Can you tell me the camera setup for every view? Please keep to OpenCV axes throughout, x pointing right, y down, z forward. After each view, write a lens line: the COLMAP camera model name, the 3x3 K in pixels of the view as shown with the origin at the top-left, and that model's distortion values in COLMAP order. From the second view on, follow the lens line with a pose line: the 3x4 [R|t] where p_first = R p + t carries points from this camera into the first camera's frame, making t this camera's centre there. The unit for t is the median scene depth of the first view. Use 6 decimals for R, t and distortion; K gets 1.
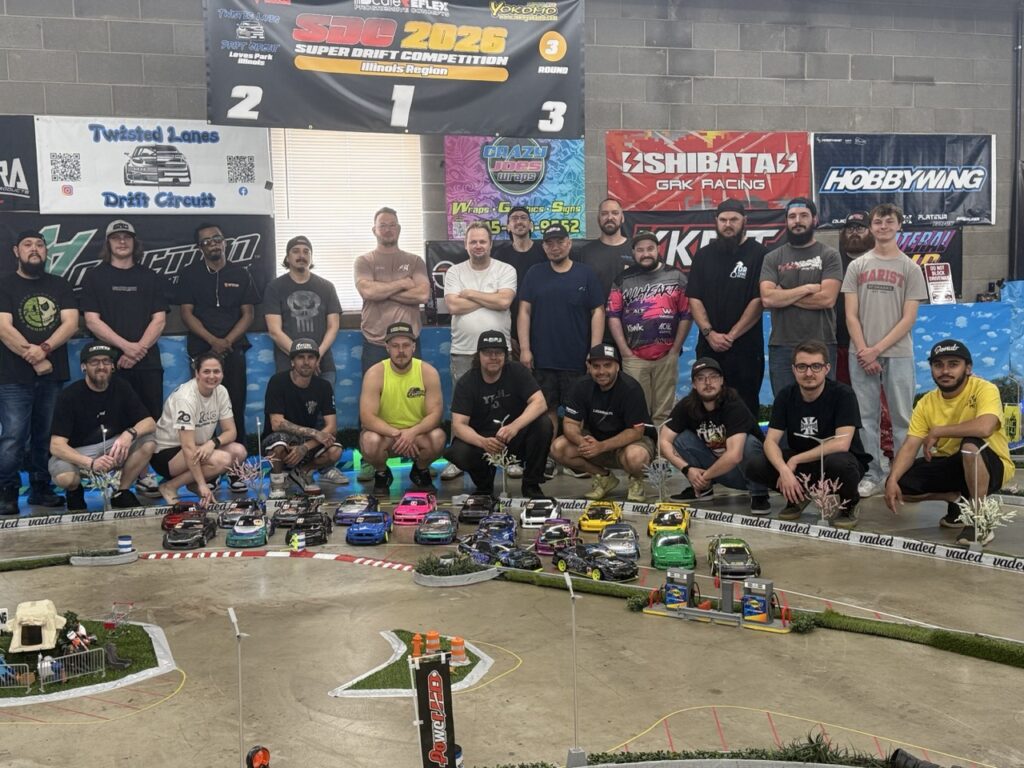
lens RADIAL K [[1234.9, 0, 508.9], [0, 1234.9, 384.7], [0, 0, 1]] dist [0.208225, -0.467249]
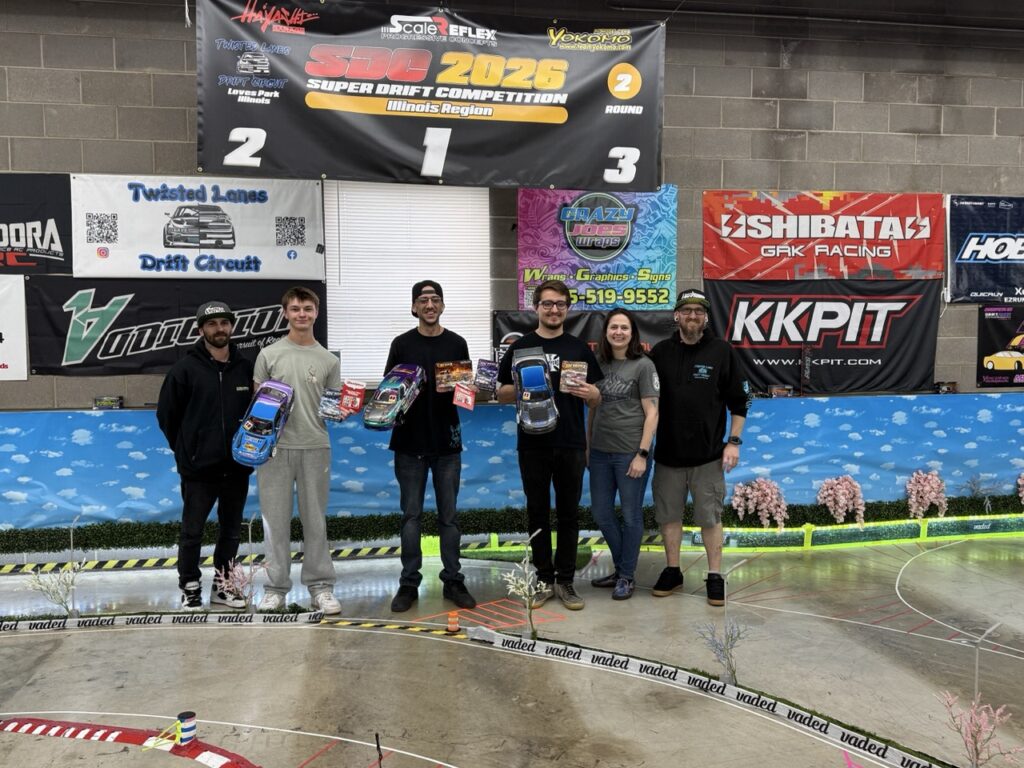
lens RADIAL K [[874.7, 0, 512.9], [0, 874.7, 389.8], [0, 0, 1]] dist [0.149949, -0.276554]
pose [[0.980492, 0.032582, -0.193841, 0.081592], [-0.036642, 0.999177, -0.017395, -0.050036], [0.193115, 0.024159, 0.980879, 0.397427]]
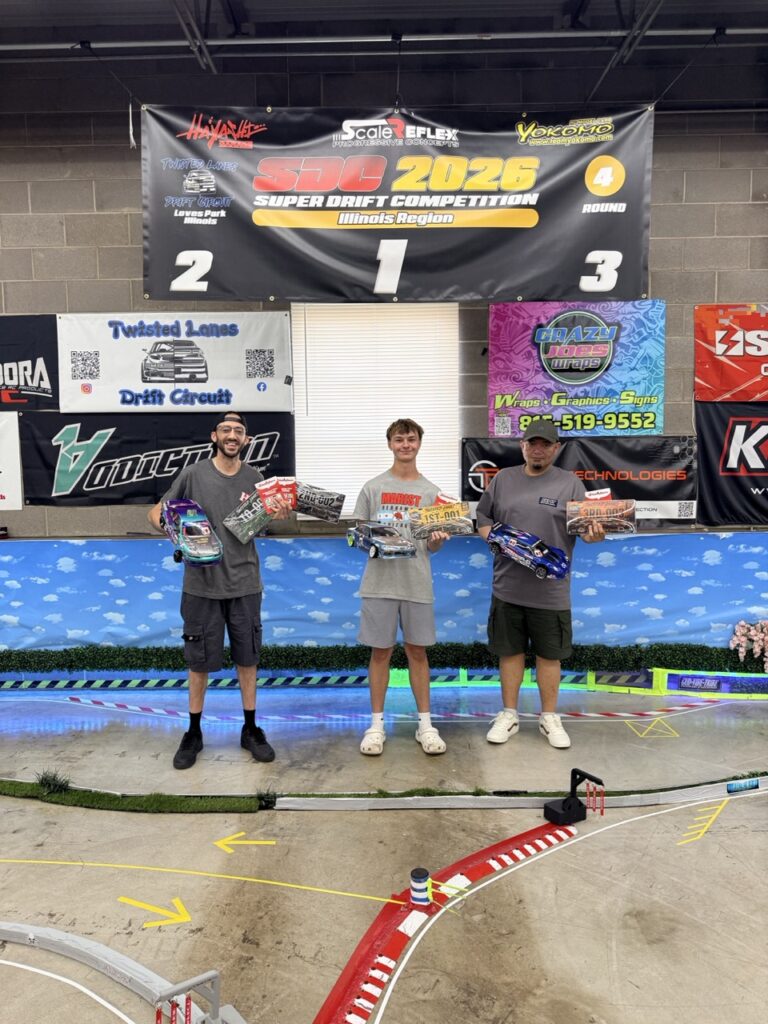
lens RADIAL K [[715.7, 0, 382.1], [0, 715.7, 515.9], [0, 0, 1]] dist [0.134522, -0.248470]
pose [[0.931340, 0.041066, -0.361827, 0.074323], [-0.042442, 0.999090, 0.004147, -0.065221], [0.361668, 0.011495, 0.932236, 0.540312]]
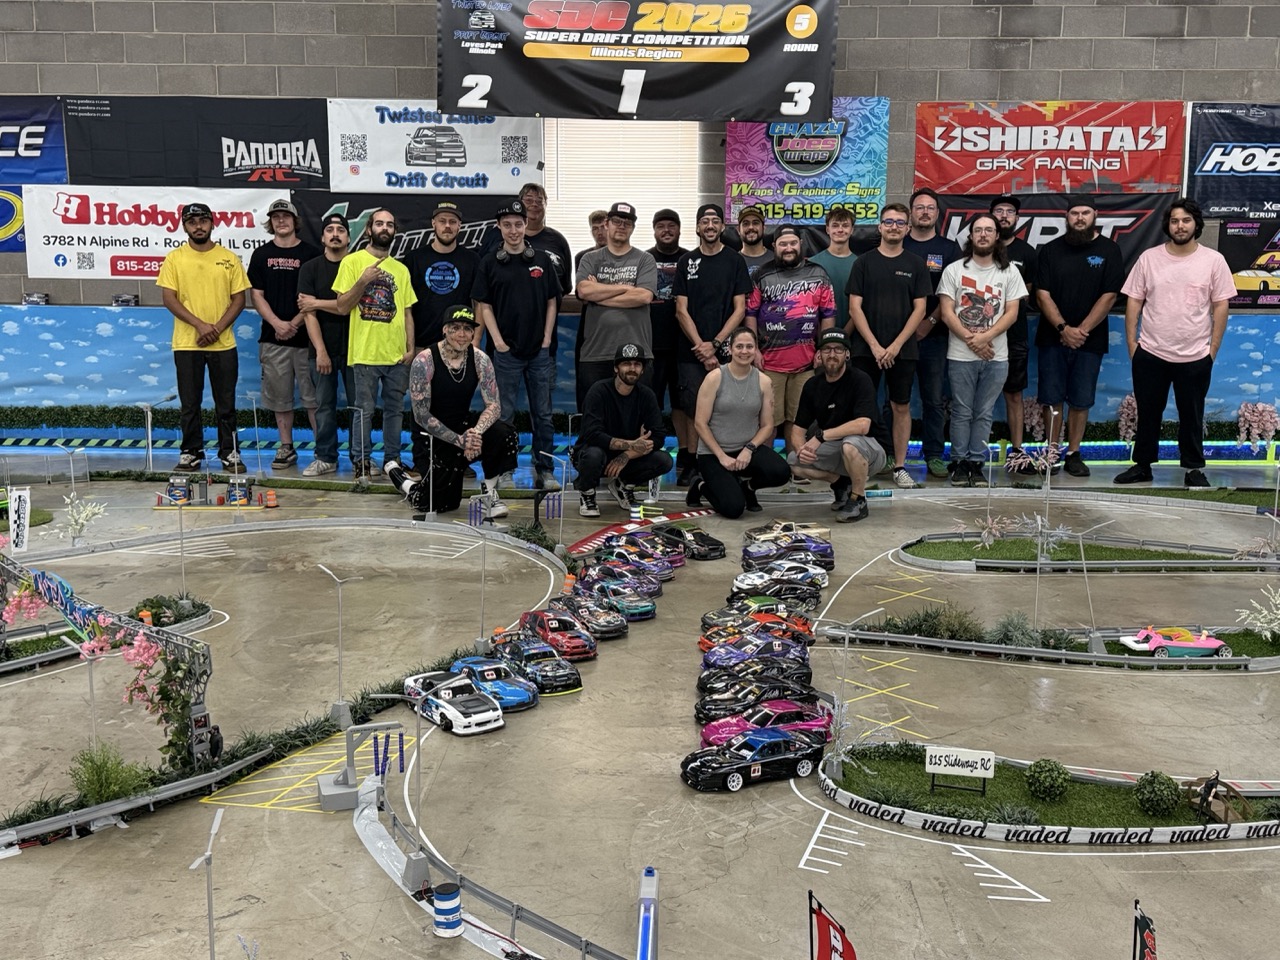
lens RADIAL K [[1459.1, 0, 642.0], [0, 1459.1, 484.5], [0, 0, 1]] dist [0.209359, -0.474240]
pose [[0.927335, 0.098214, -0.361115, 0.348594], [-0.062557, 0.992053, 0.109167, -0.040561], [0.368967, -0.078644, 0.926109, -0.093980]]
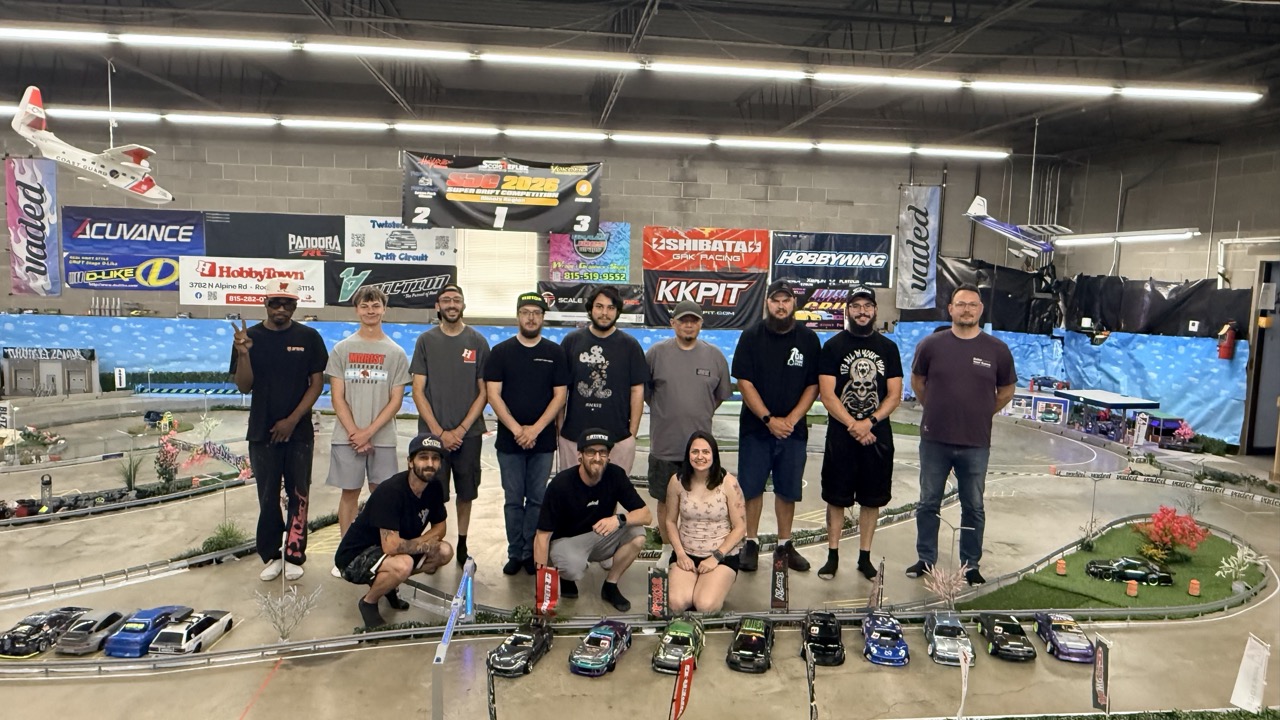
lens RADIAL K [[839.4, 0, 634.9], [0, 839.4, 350.9], [0, 0, 1]] dist [0.001162, 0.000642]
pose [[0.965571, 0.076921, -0.248507, 0.439022], [-0.075078, 0.997034, 0.016903, -0.046704], [0.249070, 0.002337, 0.968483, -0.225709]]
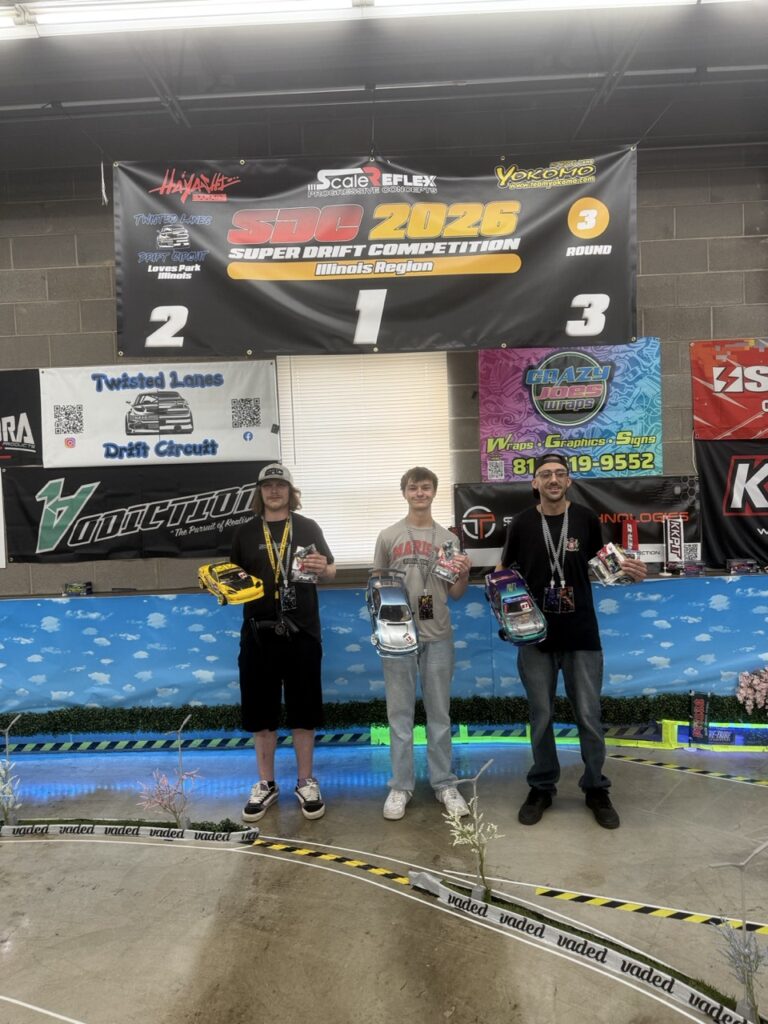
lens RADIAL K [[715.7, 0, 382.1], [0, 715.7, 515.9], [0, 0, 1]] dist [0.134522, -0.248470]
pose [[0.925627, 0.005171, -0.378401, 0.082162], [-0.019325, 0.999248, -0.033617, -0.082067], [0.377942, 0.038429, 0.925031, 0.561770]]
